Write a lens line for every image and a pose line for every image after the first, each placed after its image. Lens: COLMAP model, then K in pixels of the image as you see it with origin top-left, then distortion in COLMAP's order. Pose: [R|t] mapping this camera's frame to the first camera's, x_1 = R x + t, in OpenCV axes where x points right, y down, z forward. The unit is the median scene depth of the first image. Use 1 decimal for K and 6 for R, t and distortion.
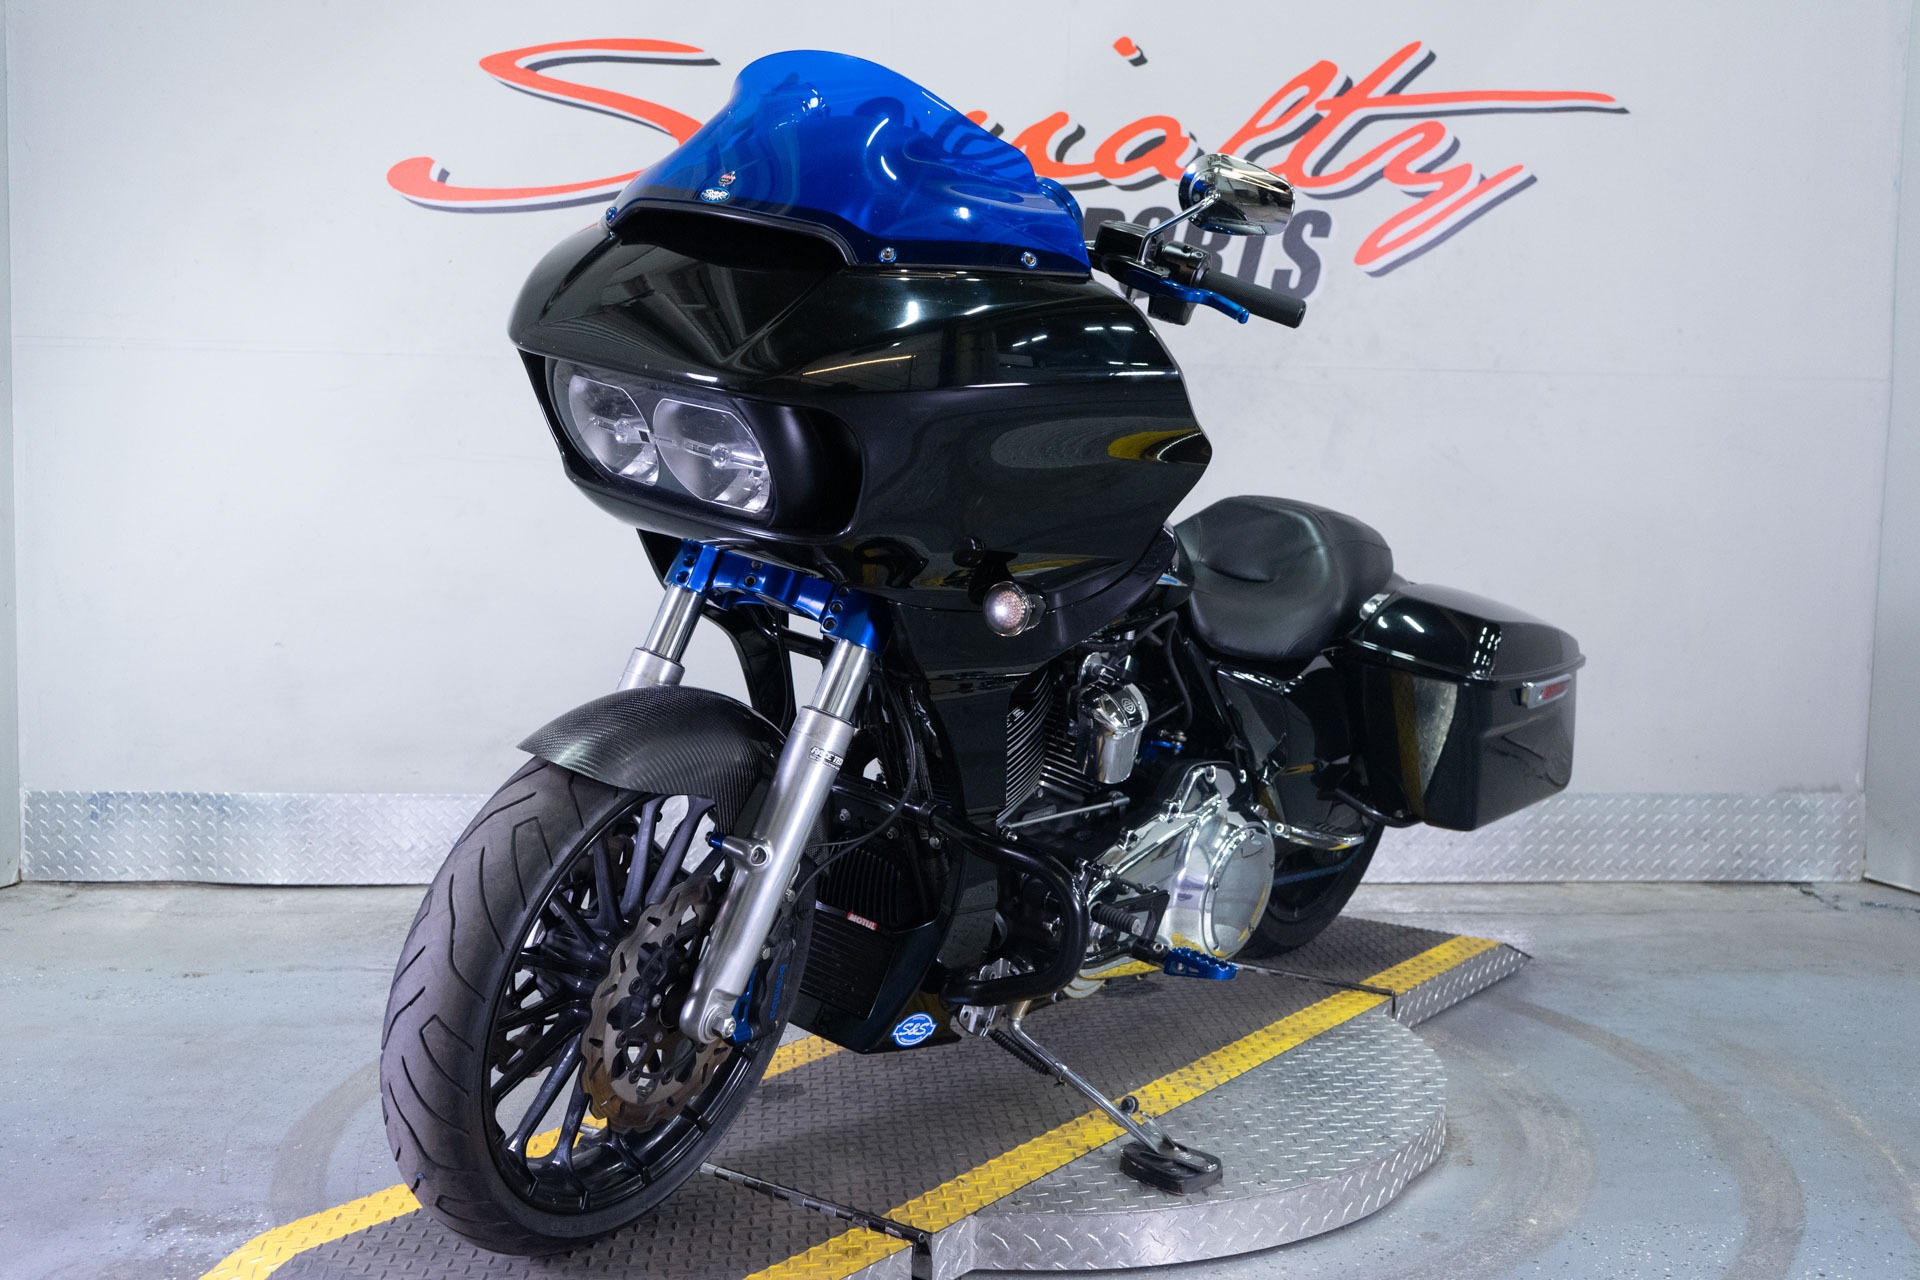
lens RADIAL K [[1934.1, 0, 961.0], [0, 1934.1, 646.2], [0, 0, 1]] dist [0.019747, 0.000000]
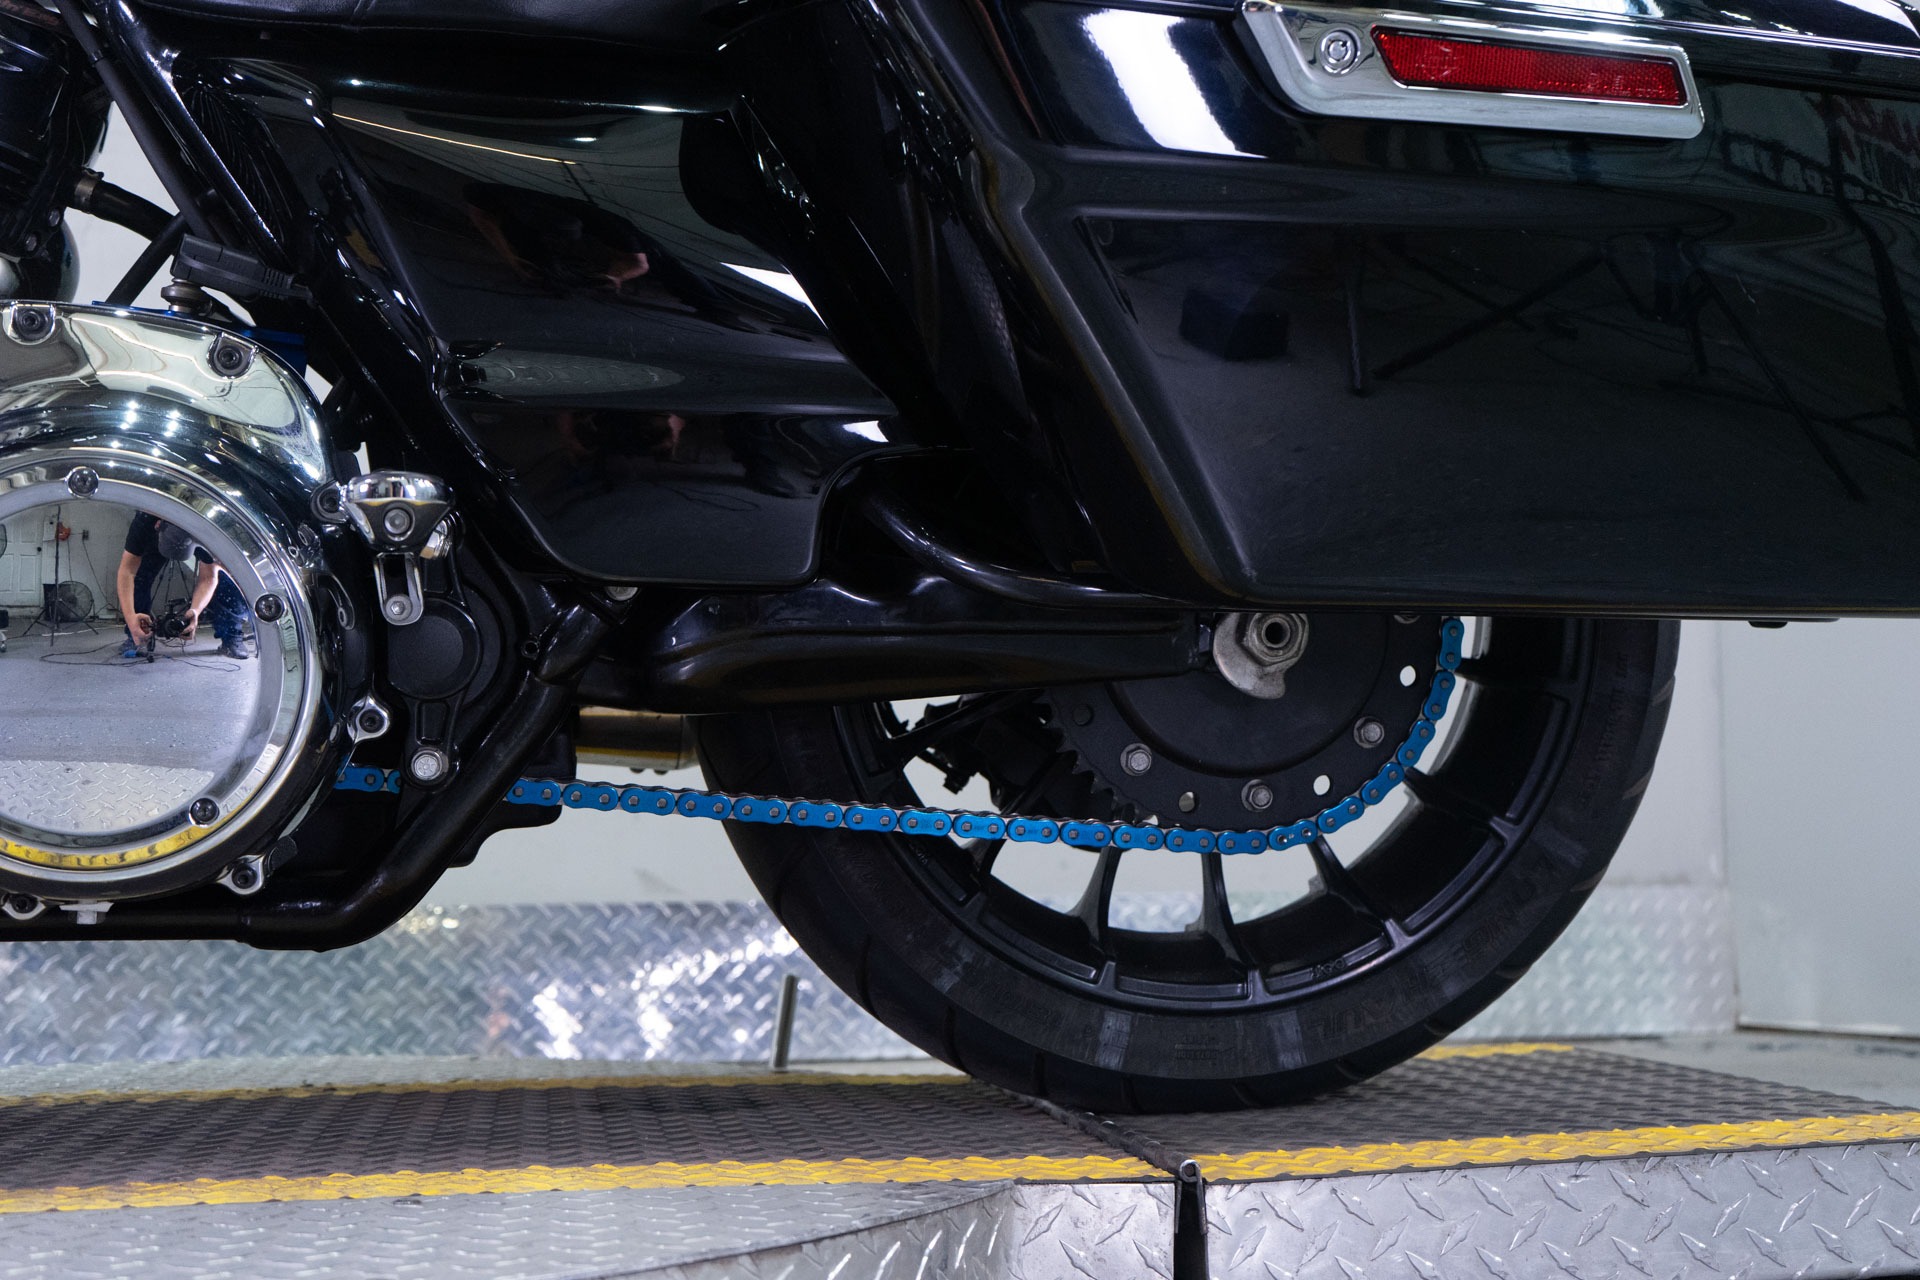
lens RADIAL K [[2314.9, 0, 968.6], [0, 2314.9, 649.6], [0, 0, 1]] dist [0.014236, 0.000000]
pose [[0.978918, 0.002492, 0.204238, 0.079854], [0.037264, 0.980964, -0.190579, 0.133252], [-0.200825, 0.194172, 0.960191, 0.327502]]
